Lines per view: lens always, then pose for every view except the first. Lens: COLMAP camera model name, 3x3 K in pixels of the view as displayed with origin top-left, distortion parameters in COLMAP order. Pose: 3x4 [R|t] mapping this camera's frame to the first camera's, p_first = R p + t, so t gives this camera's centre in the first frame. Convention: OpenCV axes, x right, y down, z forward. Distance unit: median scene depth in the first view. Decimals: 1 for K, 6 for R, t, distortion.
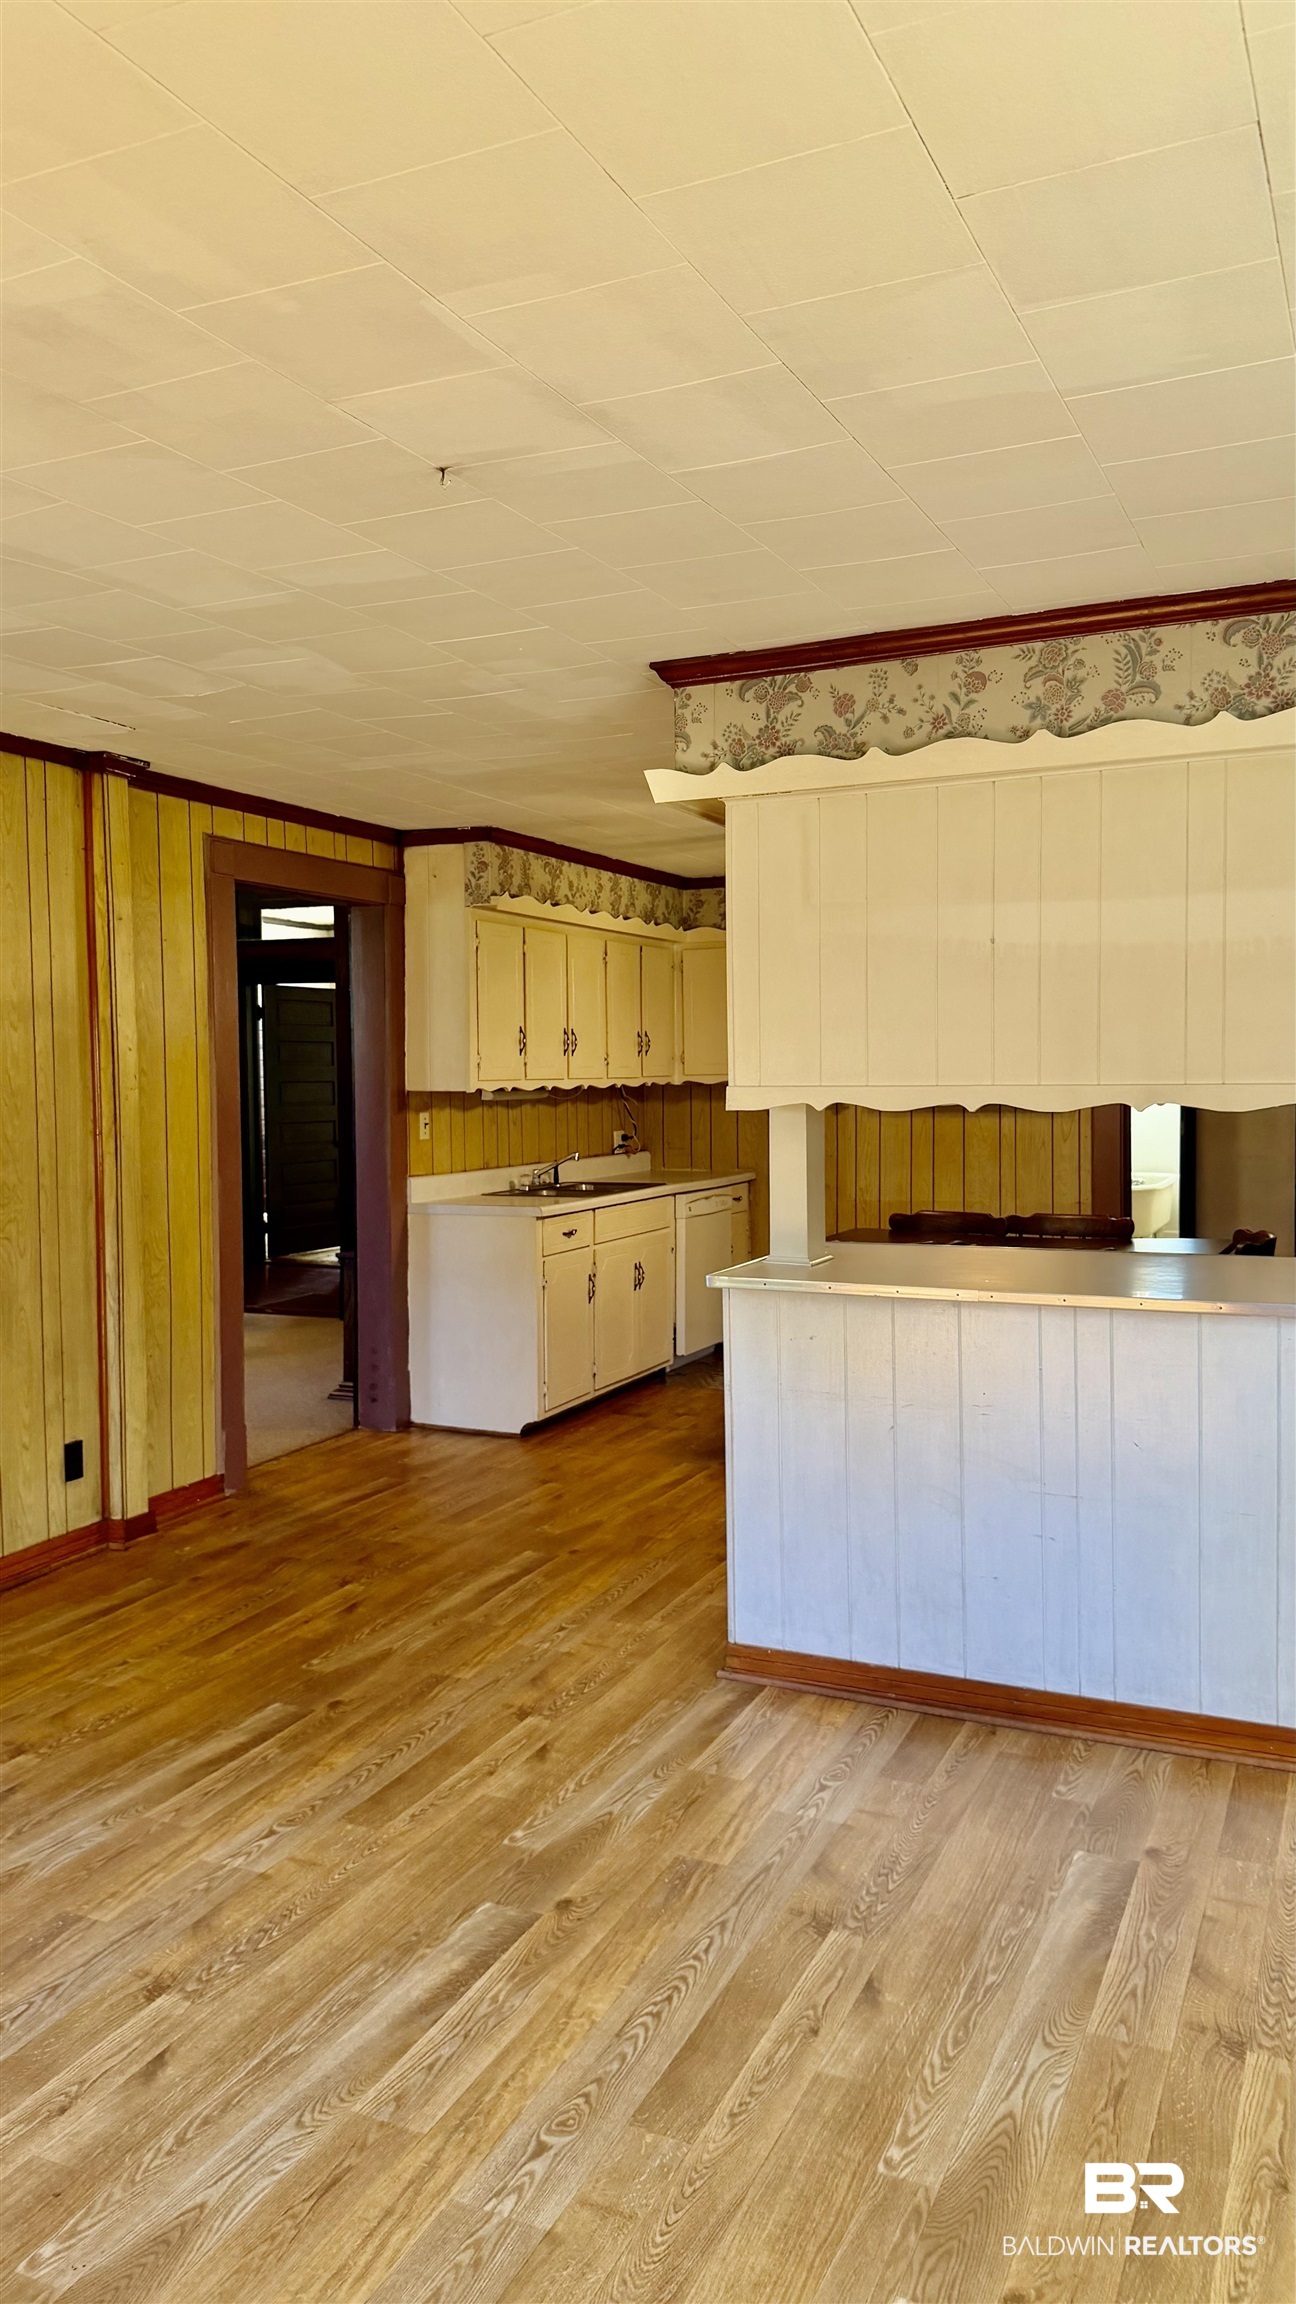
lens RADIAL K [[1648.7, 0, 645.3], [0, 1648.7, 1147.2], [0, 0, 1]] dist [0.026627, -0.008849]
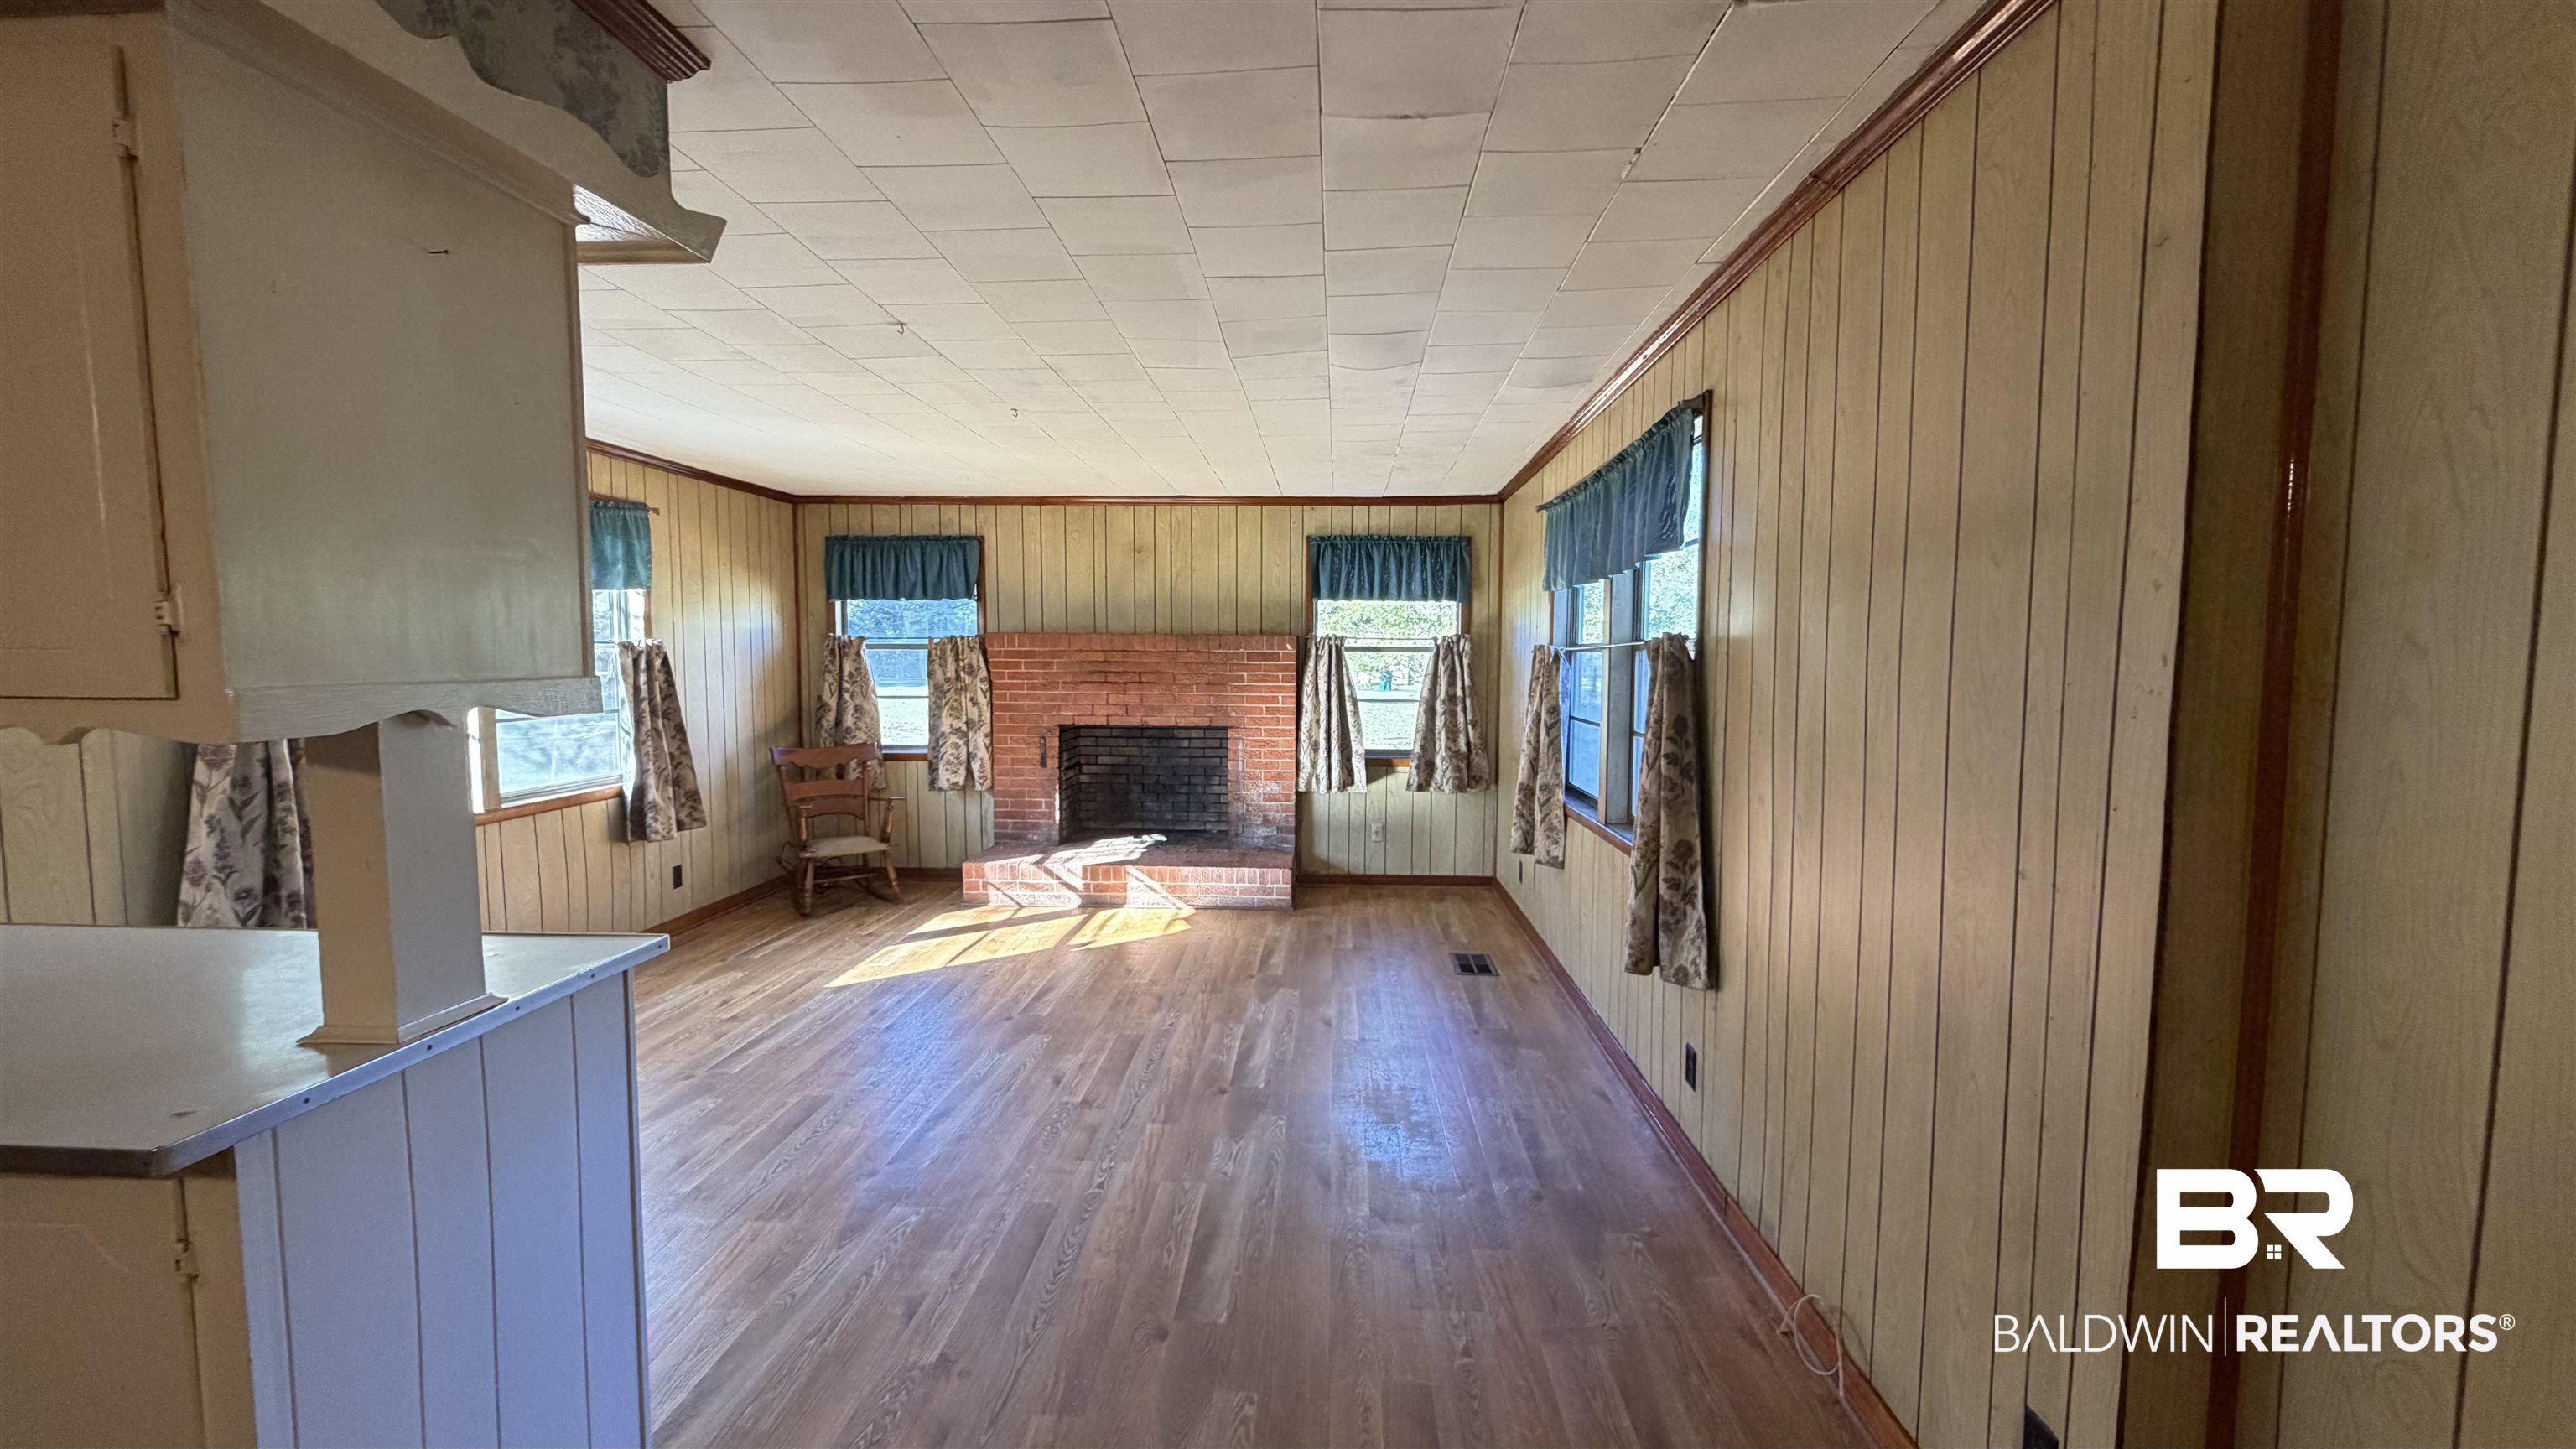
lens RADIAL K [[1032.5, 0, 1305.9], [0, 1032.5, 743.7], [0, 0, 1]] dist [0.003342, 0.001606]
pose [[-0.923130, 0.049200, -0.381327, -0.066887], [-0.005223, 0.990083, 0.140387, -0.086620], [0.384452, 0.131587, -0.913718, 1.784447]]
